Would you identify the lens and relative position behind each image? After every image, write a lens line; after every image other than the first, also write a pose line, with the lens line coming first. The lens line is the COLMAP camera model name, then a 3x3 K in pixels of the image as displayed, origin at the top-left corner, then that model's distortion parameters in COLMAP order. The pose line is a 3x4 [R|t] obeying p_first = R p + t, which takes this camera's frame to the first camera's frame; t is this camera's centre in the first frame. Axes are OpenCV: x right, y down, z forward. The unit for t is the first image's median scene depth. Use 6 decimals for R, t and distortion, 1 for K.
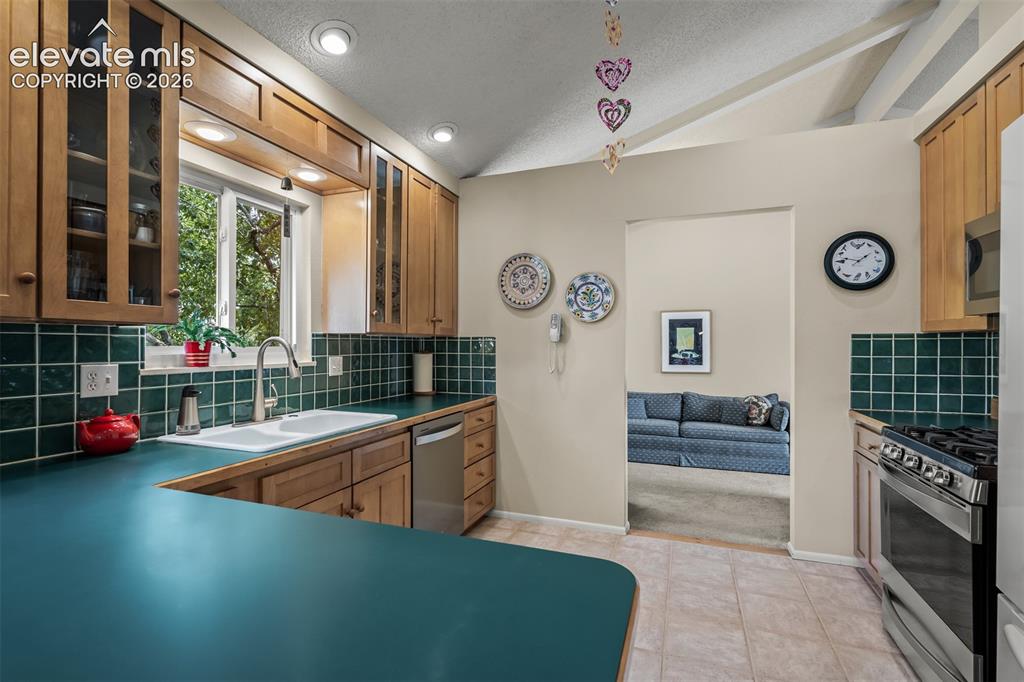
lens RADIAL K [[474.4, 0, 512.0], [0, 474.4, 341.0], [0, 0, 1]] dist [-0.000637, 0.000095]
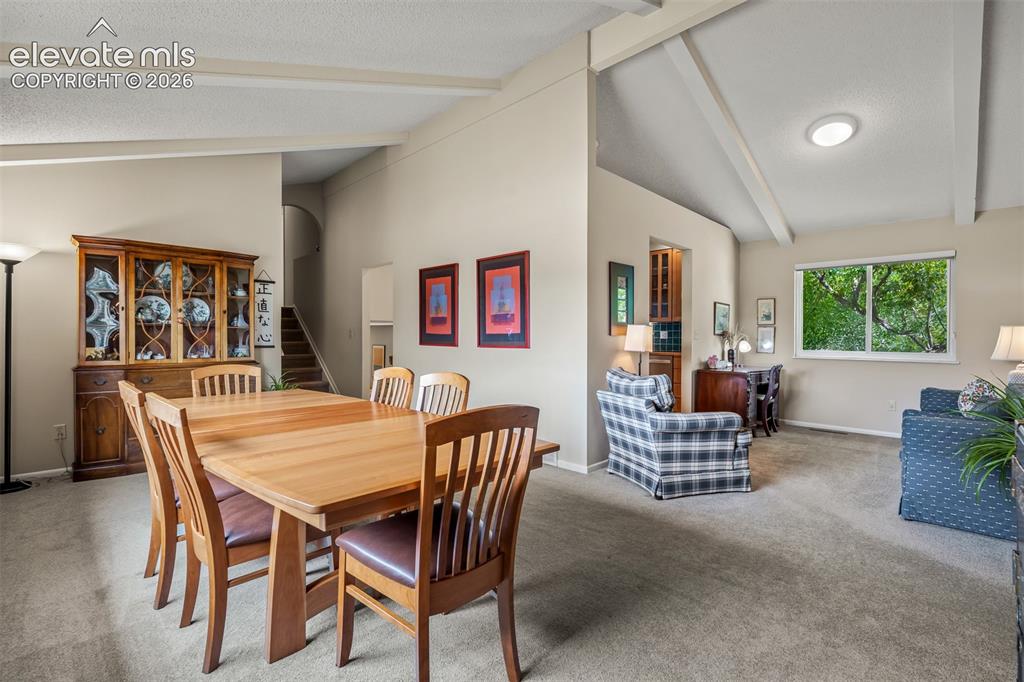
lens RADIAL K [[456.4, 0, 512.0], [0, 456.4, 341.0], [0, 0, 1]] dist [0.000837, 0.000158]
pose [[-0.406353, 0.004101, -0.913707, 1.951443], [0.003405, 0.999990, 0.002974, 0.066047], [0.913710, -0.001903, -0.406363, 1.095405]]
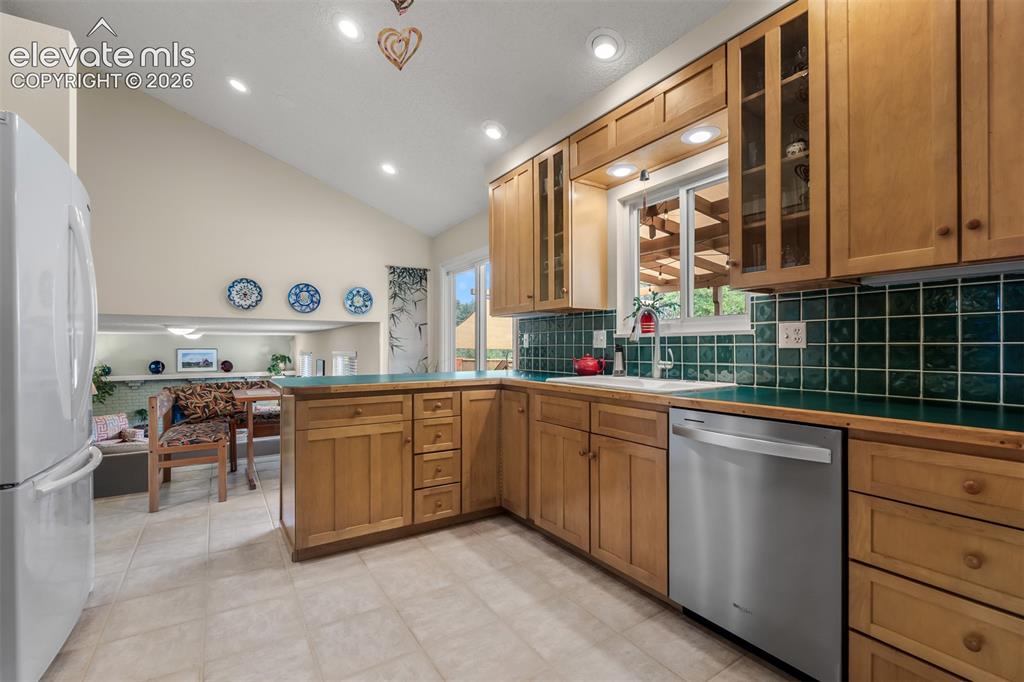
lens RADIAL K [[455.3, 0, 508.1], [0, 455.3, 345.9], [0, 0, 1]] dist [-0.000026, 0.000000]
pose [[-0.601990, -0.001770, -0.798502, 0.413827], [0.007478, 0.999941, -0.007854, 0.062700], [0.798469, -0.010699, -0.601941, 0.939103]]
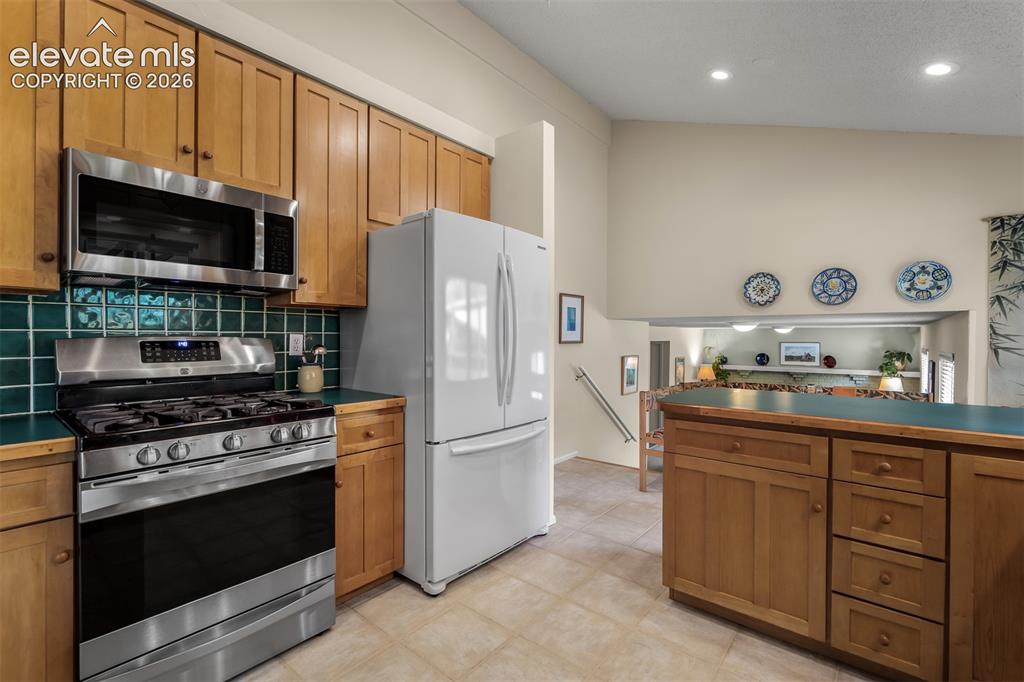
lens RADIAL K [[454.4, 0, 508.7], [0, 454.4, 339.9], [0, 0, 1]] dist [-0.003981, -0.000248]
pose [[-0.942344, -0.004241, 0.334620, 0.040217], [-0.004427, 0.999990, 0.000207, 0.033616], [-0.334618, -0.001286, -0.942353, 0.910622]]
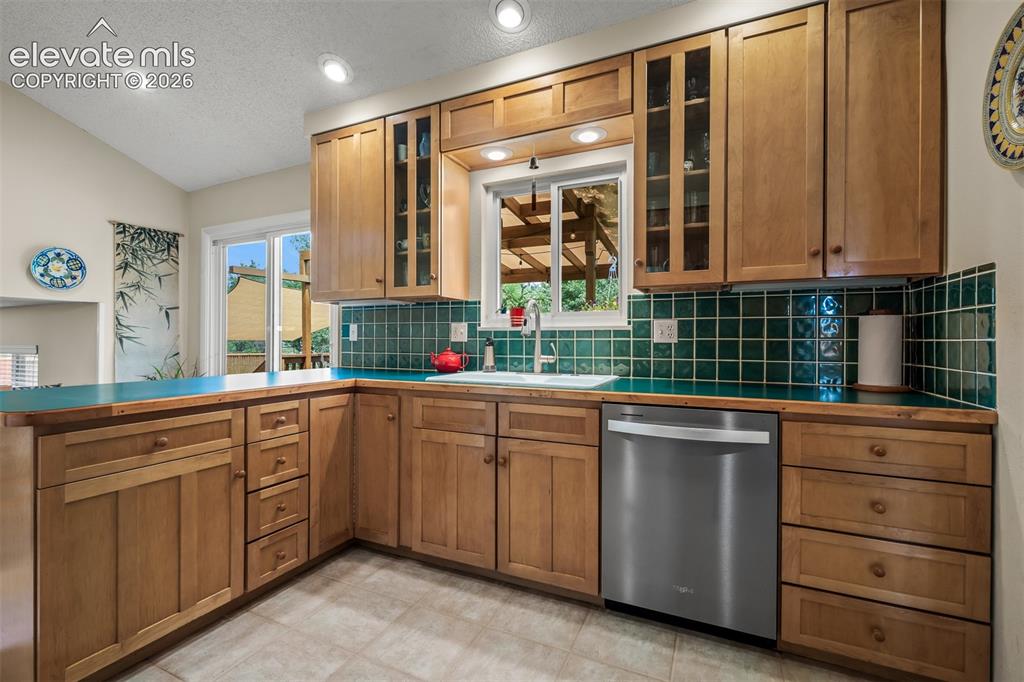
lens RADIAL K [[454.4, 0, 508.7], [0, 454.4, 339.9], [0, 0, 1]] dist [-0.003981, -0.000248]
pose [[-0.087019, -0.000817, -0.996206, 0.402486], [0.004900, 0.999987, -0.001248, 0.059193], [0.996195, -0.004990, -0.087014, 0.692278]]
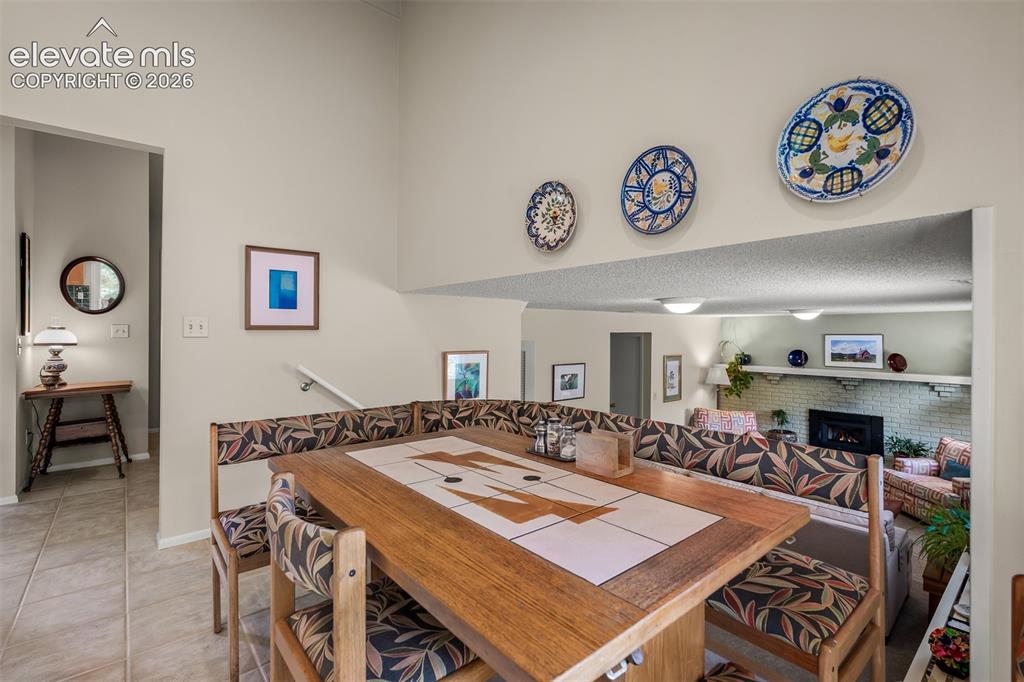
lens RADIAL K [[465.3, 0, 508.1], [0, 465.3, 332.0], [0, 0, 1]] dist [-0.000813, -0.000057]
pose [[-0.867060, 0.001548, 0.498202, -0.462121], [-0.002912, 0.999962, -0.008175, 0.053776], [-0.498196, -0.008539, -0.867023, 0.076534]]
